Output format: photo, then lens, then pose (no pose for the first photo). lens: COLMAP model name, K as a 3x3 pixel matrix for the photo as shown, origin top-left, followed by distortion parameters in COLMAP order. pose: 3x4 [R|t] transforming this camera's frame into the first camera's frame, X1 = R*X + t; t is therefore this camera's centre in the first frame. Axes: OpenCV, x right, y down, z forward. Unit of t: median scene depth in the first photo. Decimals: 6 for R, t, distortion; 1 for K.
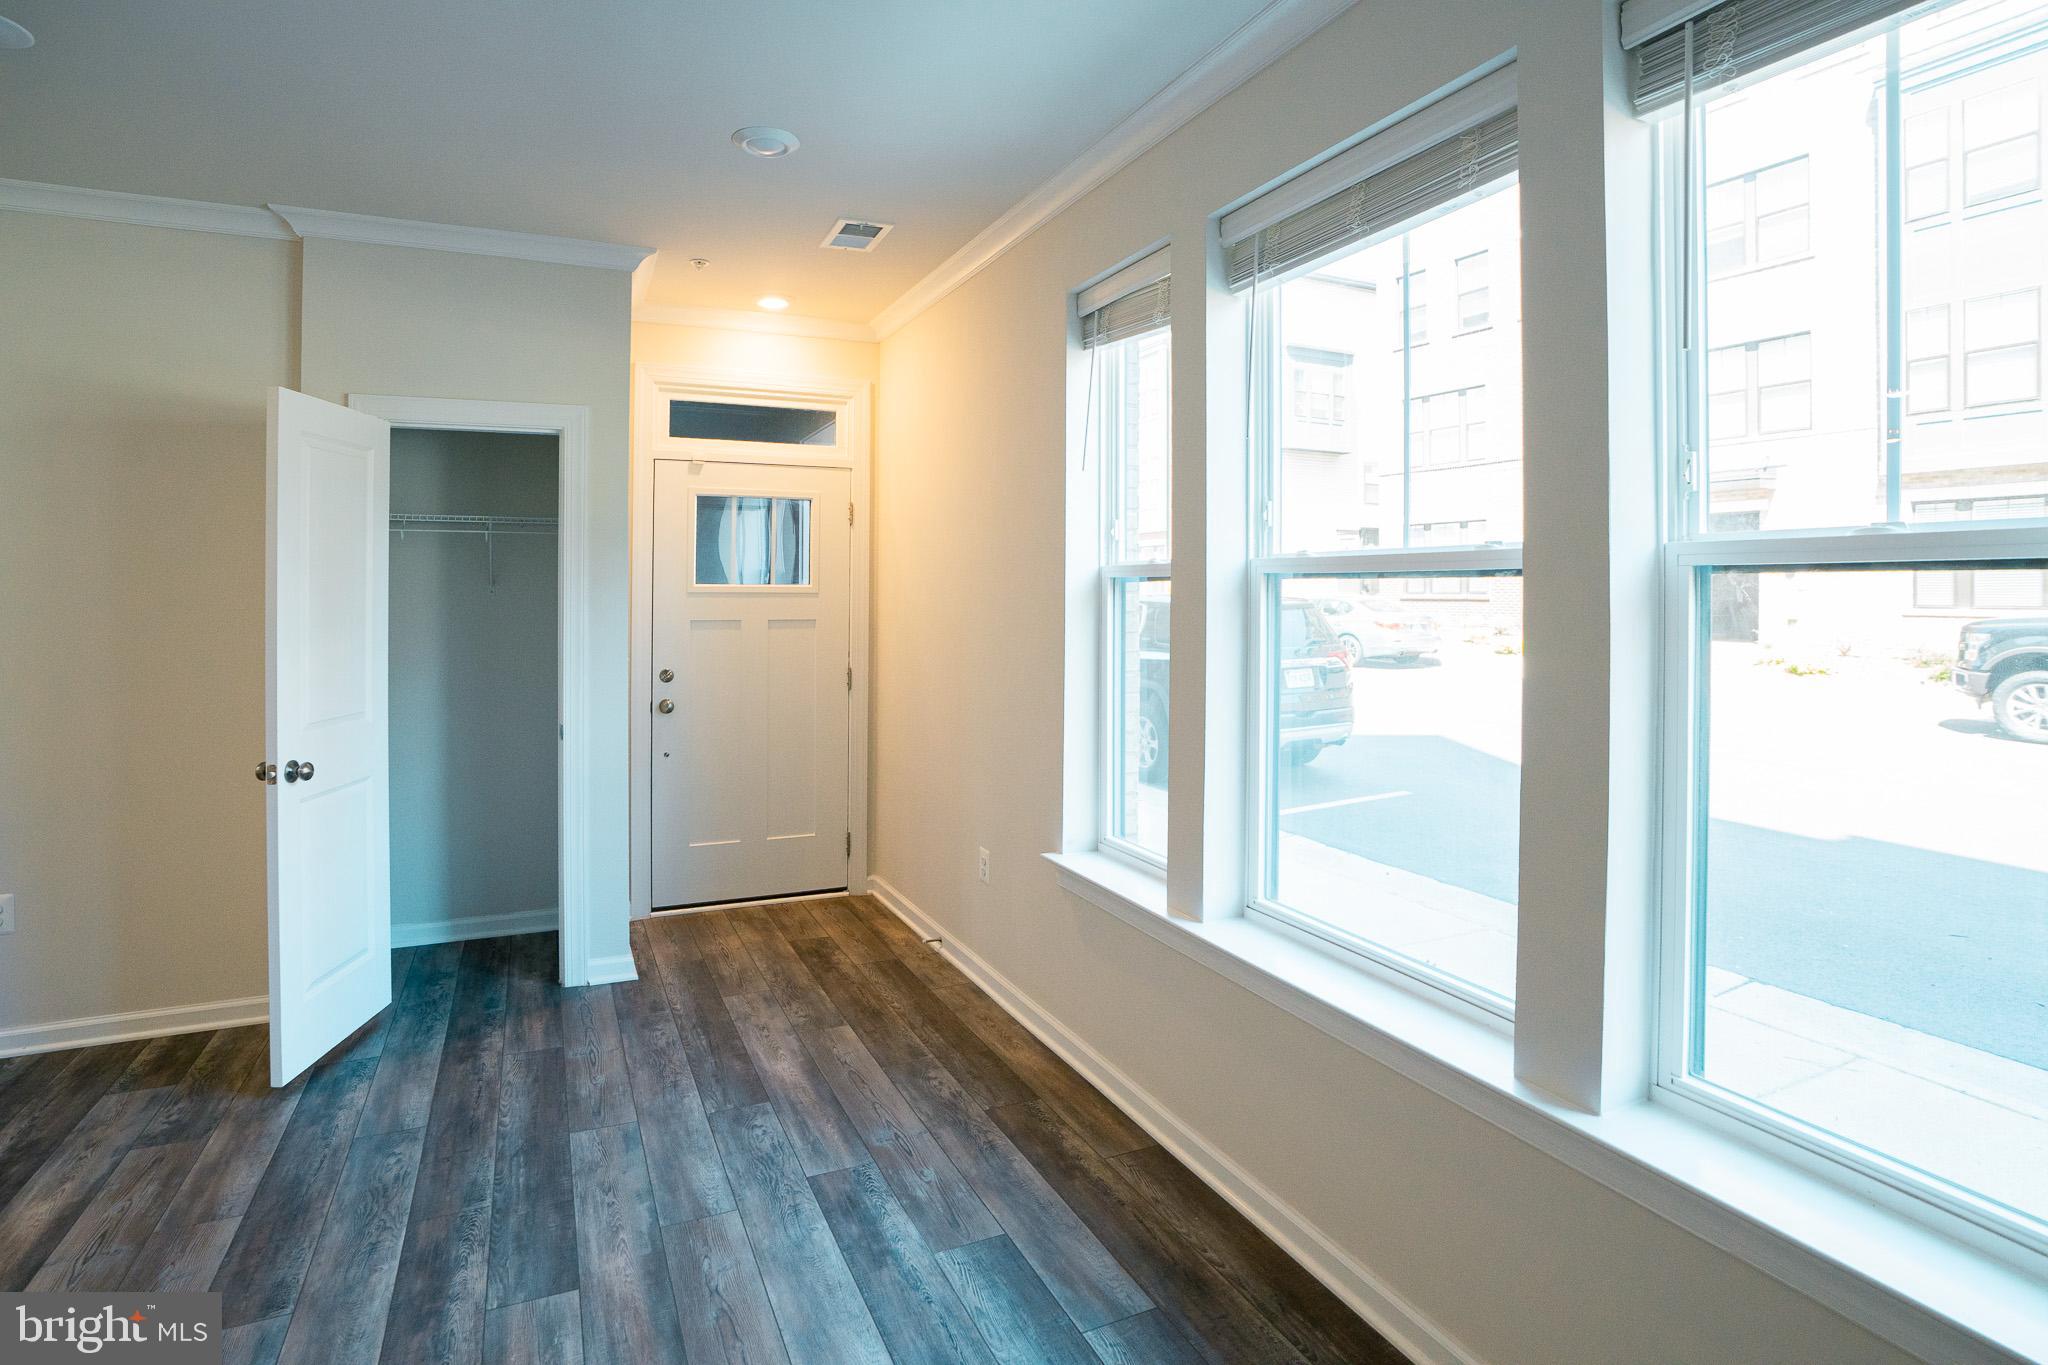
lens RADIAL K [[992.1, 0, 952.5], [0, 992.1, 588.8], [0, 0, 1]] dist [-0.057869, 0.022267]
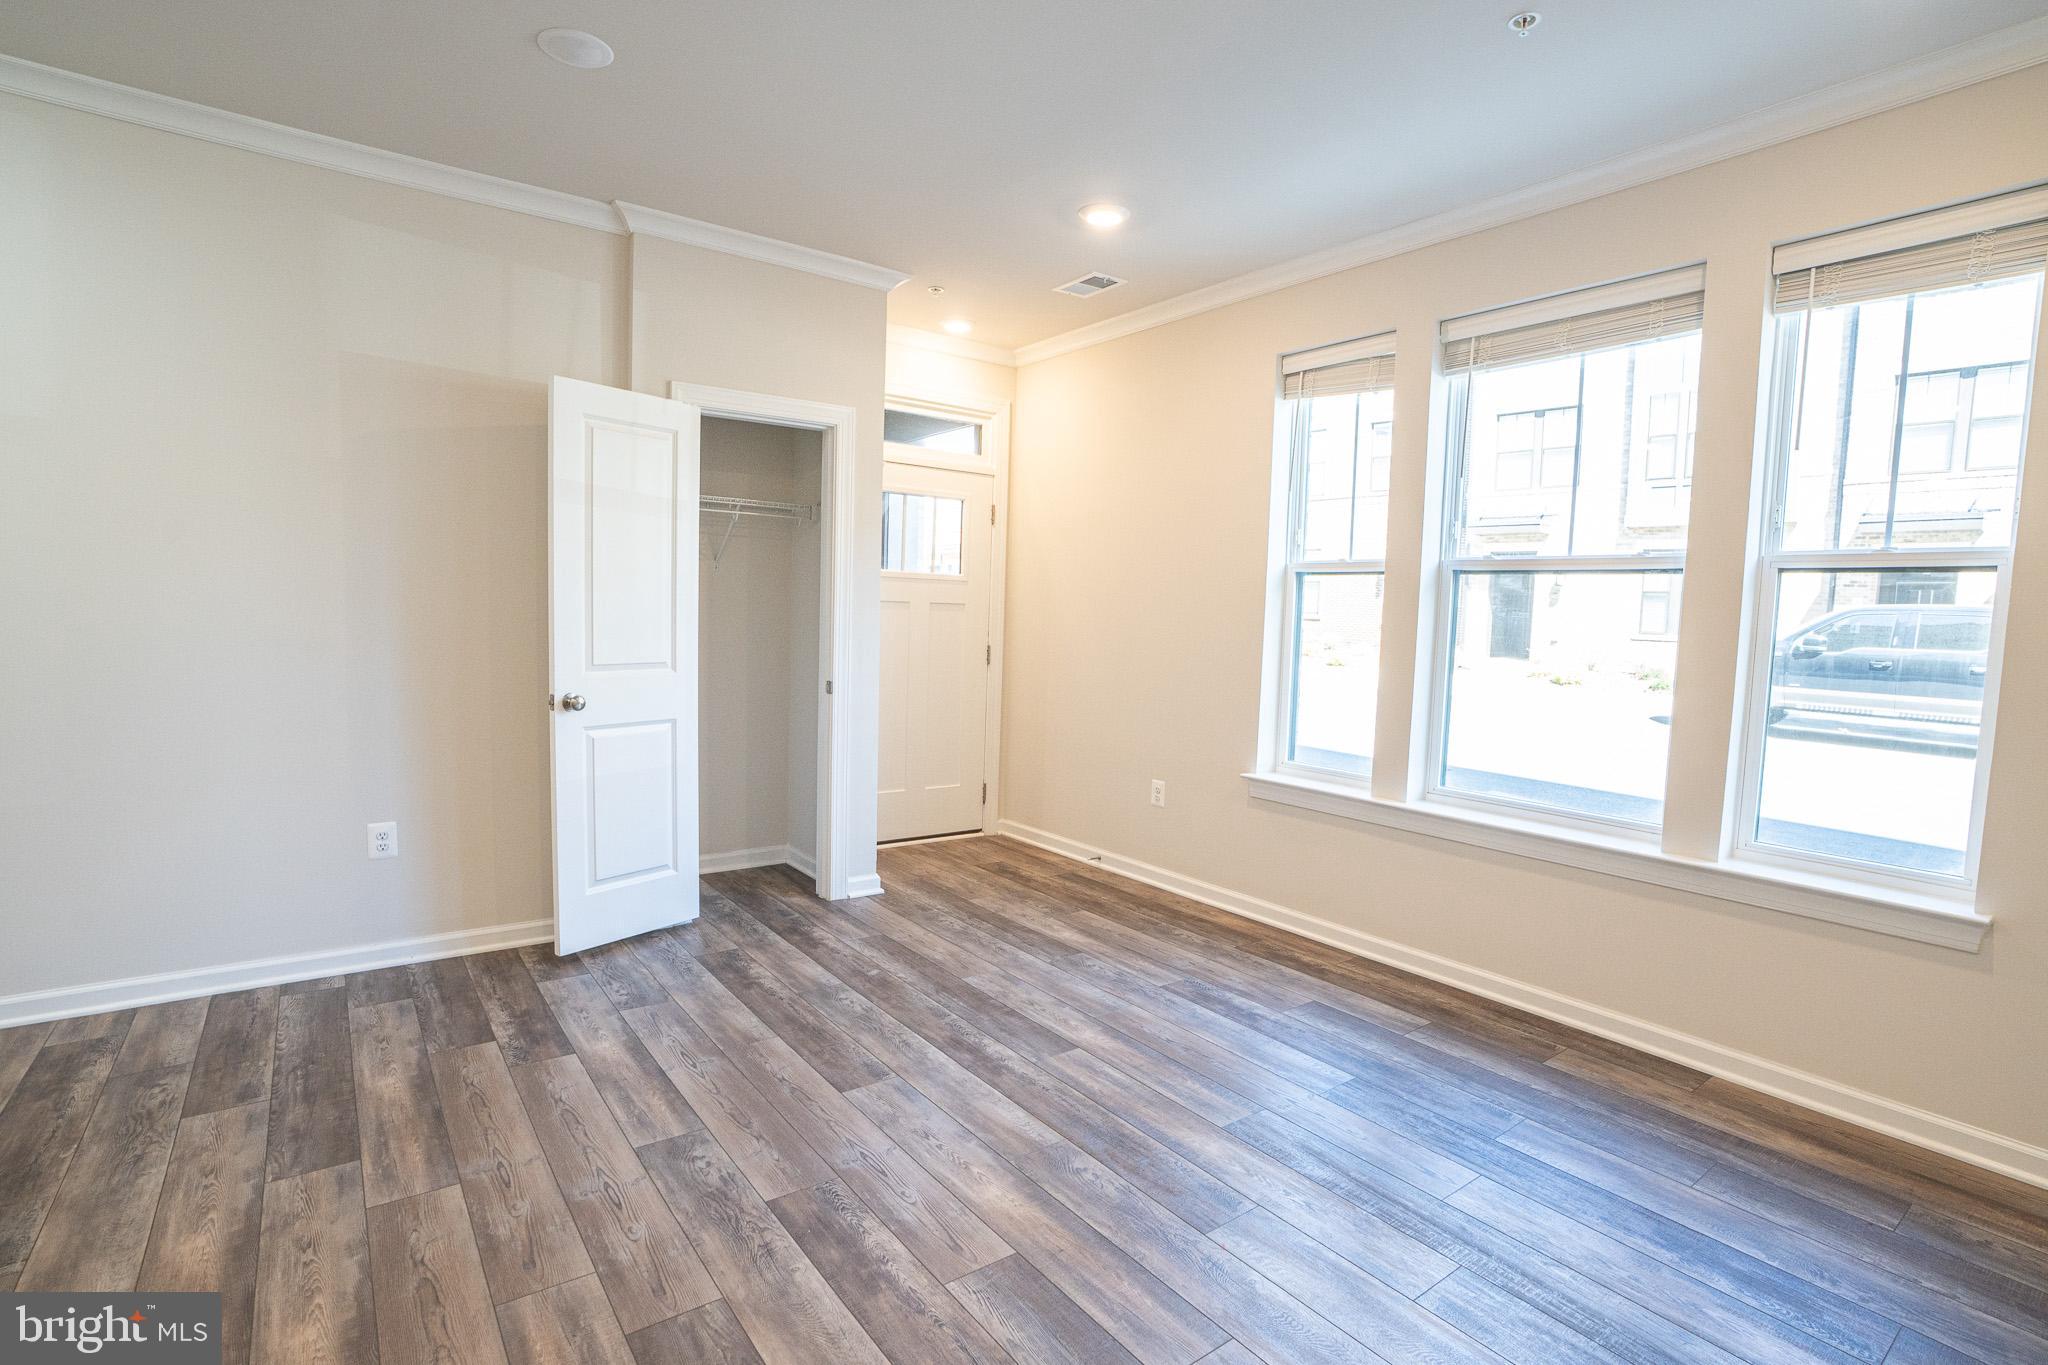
lens RADIAL K [[962.8, 0, 1024.0], [0, 962.8, 682.5], [0, 0, 1]] dist [-0.074309, 0.030650]
pose [[0.970618, 0.011375, 0.240357, -0.550236], [-0.030754, 0.996554, 0.077029, 0.055204], [-0.238652, -0.082158, 0.967623, -0.203493]]
